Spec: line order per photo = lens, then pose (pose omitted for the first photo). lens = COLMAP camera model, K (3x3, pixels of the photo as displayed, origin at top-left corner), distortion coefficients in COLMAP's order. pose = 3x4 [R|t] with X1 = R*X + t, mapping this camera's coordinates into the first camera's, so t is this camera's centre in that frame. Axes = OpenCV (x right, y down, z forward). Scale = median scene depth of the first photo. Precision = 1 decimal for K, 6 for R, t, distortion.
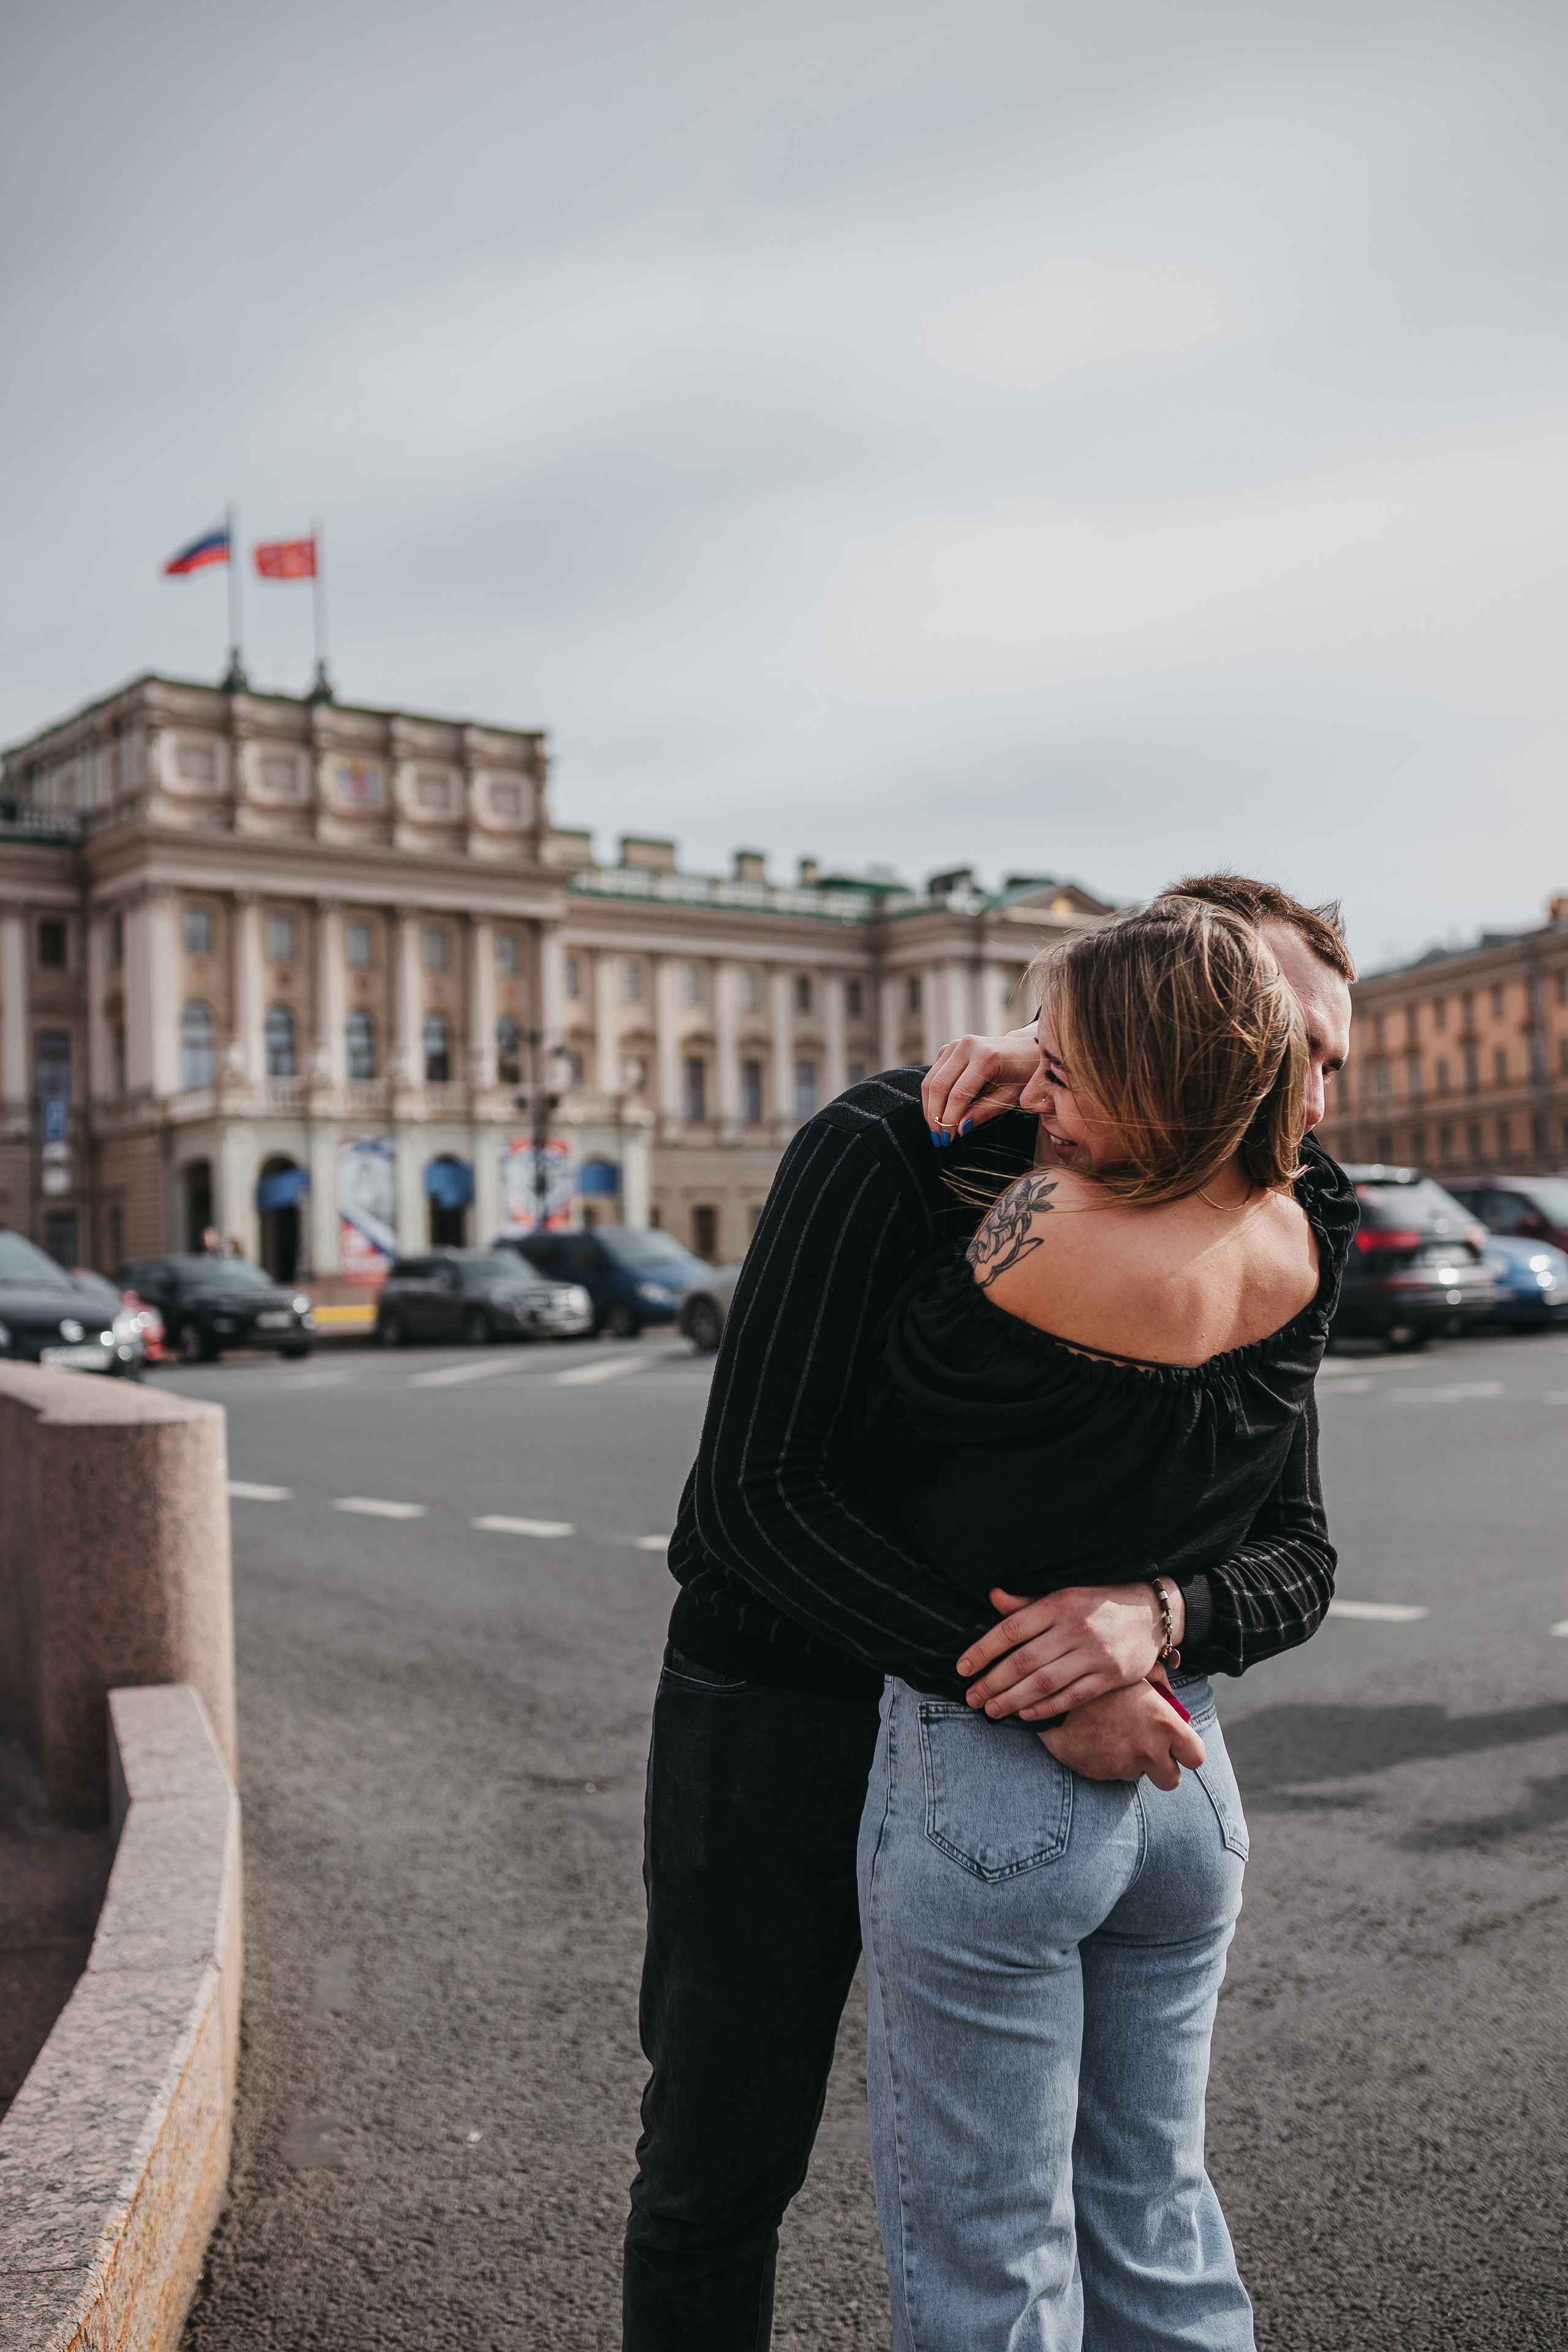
lens RADIAL K [[2353.5, 0, 778.0], [0, 2353.5, 1192.0], [0, 0, 1]] dist [-0.065405, 0.123274]
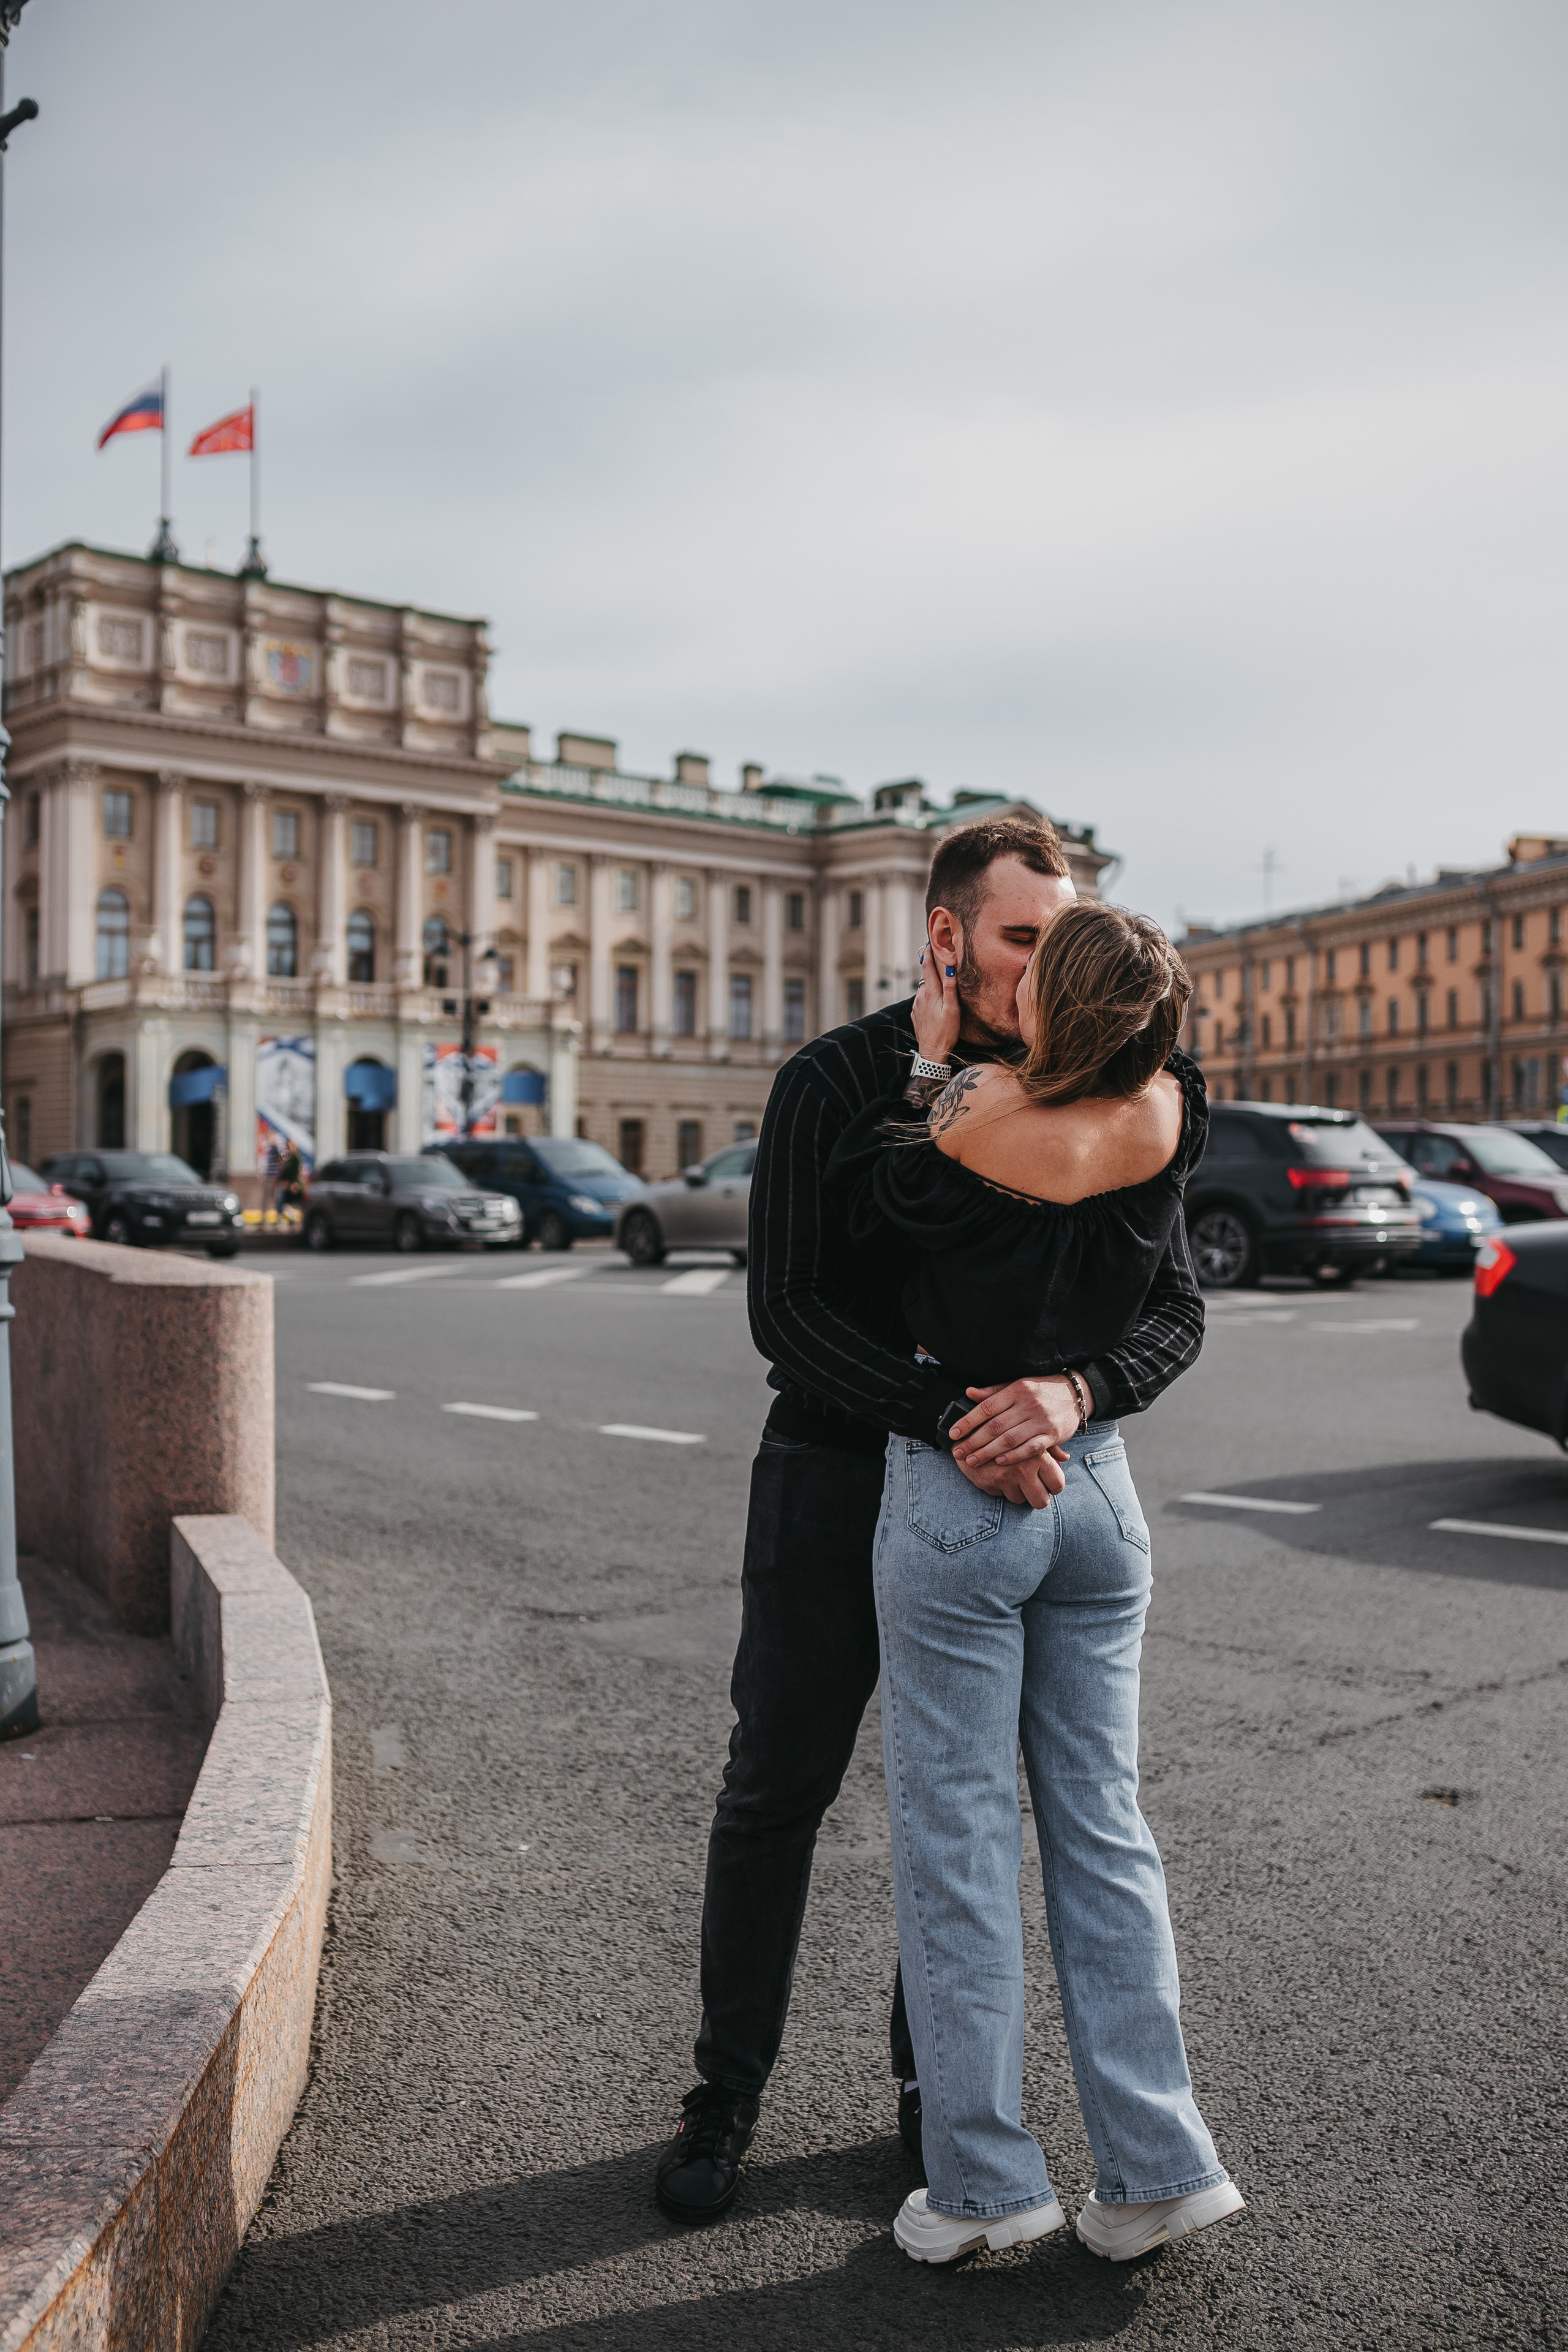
lens RADIAL K [[2385.4, 0, 793.8], [0, 2385.4, 1167.0], [0, 0, 1]] dist [-0.015302, 0.027053]
pose [[0.998657, 0.038796, 0.034348, -0.030370], [-0.039605, 0.998946, 0.023200, 0.002352], [-0.033411, -0.024529, 0.999141, -0.194238]]
